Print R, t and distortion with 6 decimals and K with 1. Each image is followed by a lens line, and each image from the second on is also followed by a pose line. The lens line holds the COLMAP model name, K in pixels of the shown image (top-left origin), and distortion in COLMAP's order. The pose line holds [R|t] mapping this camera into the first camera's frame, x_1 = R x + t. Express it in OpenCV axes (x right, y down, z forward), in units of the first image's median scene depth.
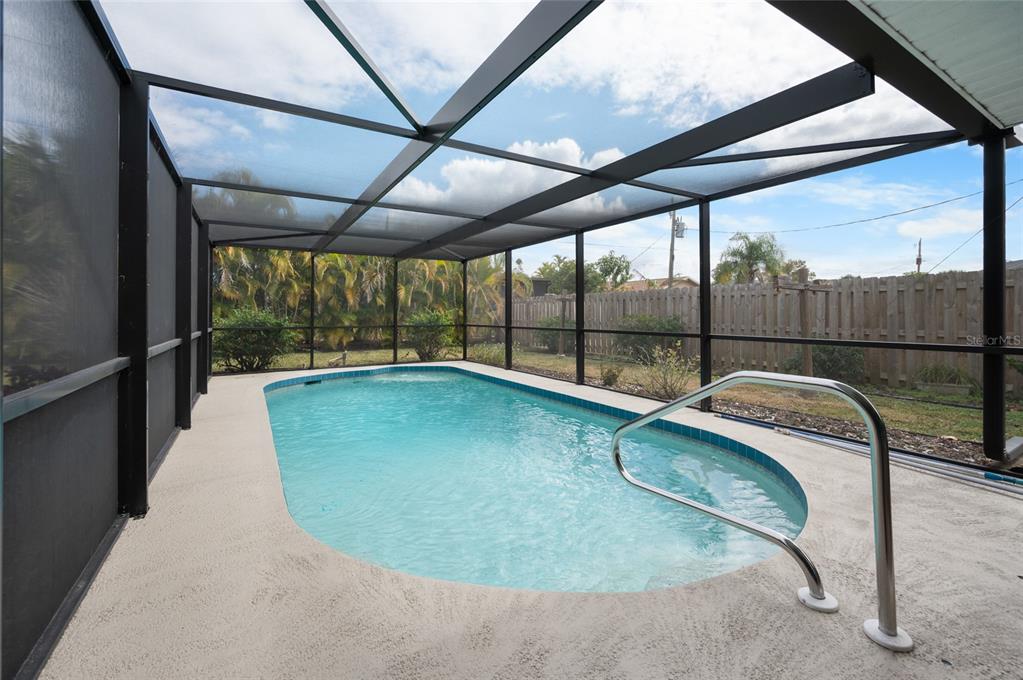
lens RADIAL K [[438.7, 0, 516.5], [0, 438.7, 311.8], [0, 0, 1]] dist [-0.000620, -0.000045]
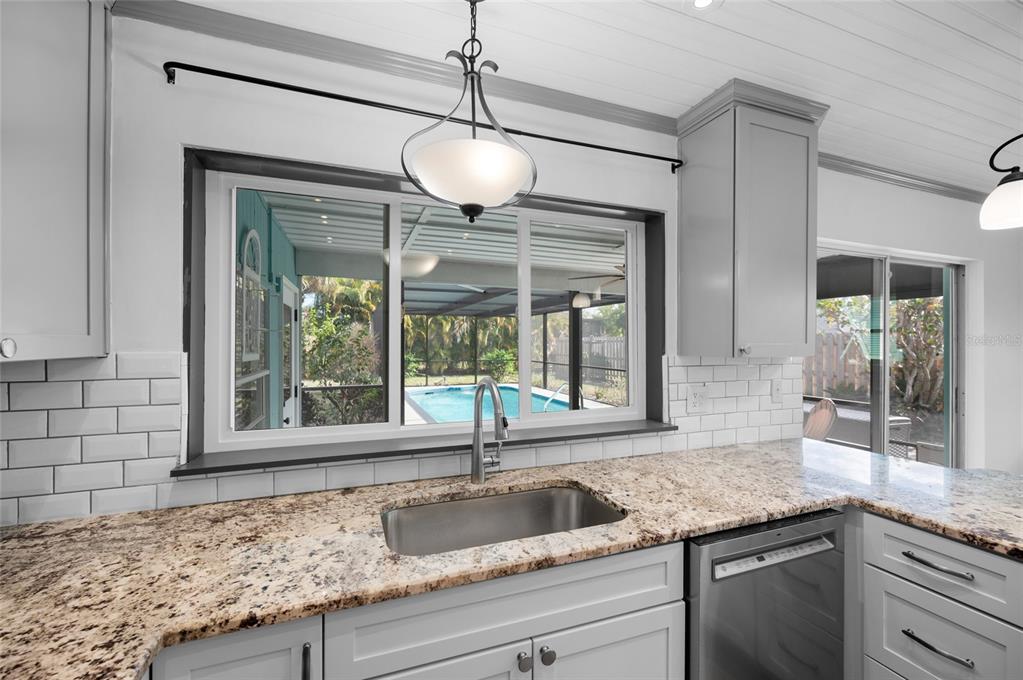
lens RADIAL K [[427.1, 0, 511.5], [0, 427.1, 340.0], [0, 0, 1]] dist [-0.001830, -0.000036]
pose [[0.982125, 0.005185, -0.188158, 0.102521], [-0.005407, 0.999985, -0.000666, -0.030771], [0.188152, 0.001672, 0.982138, -0.358595]]
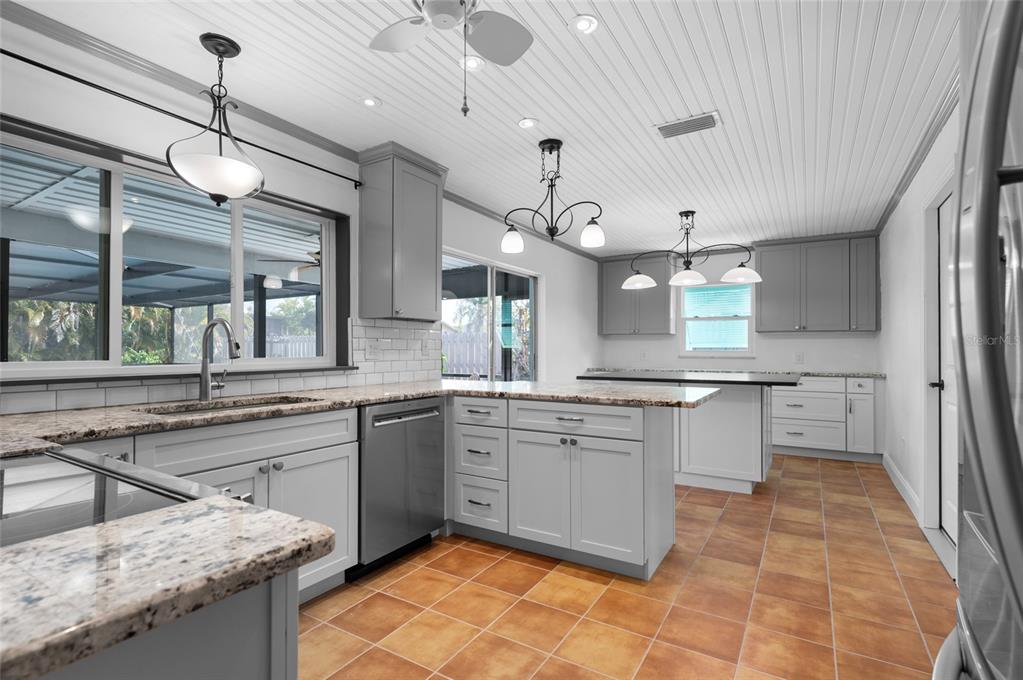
lens RADIAL K [[483.8, 0, 511.2], [0, 483.8, 347.2], [0, 0, 1]] dist [-0.001856, -0.000811]
pose [[0.894988, 0.006195, 0.446046, 0.093086], [-0.005612, 0.999981, -0.002629, -0.012709], [-0.446054, -0.000151, 0.895006, -0.442403]]
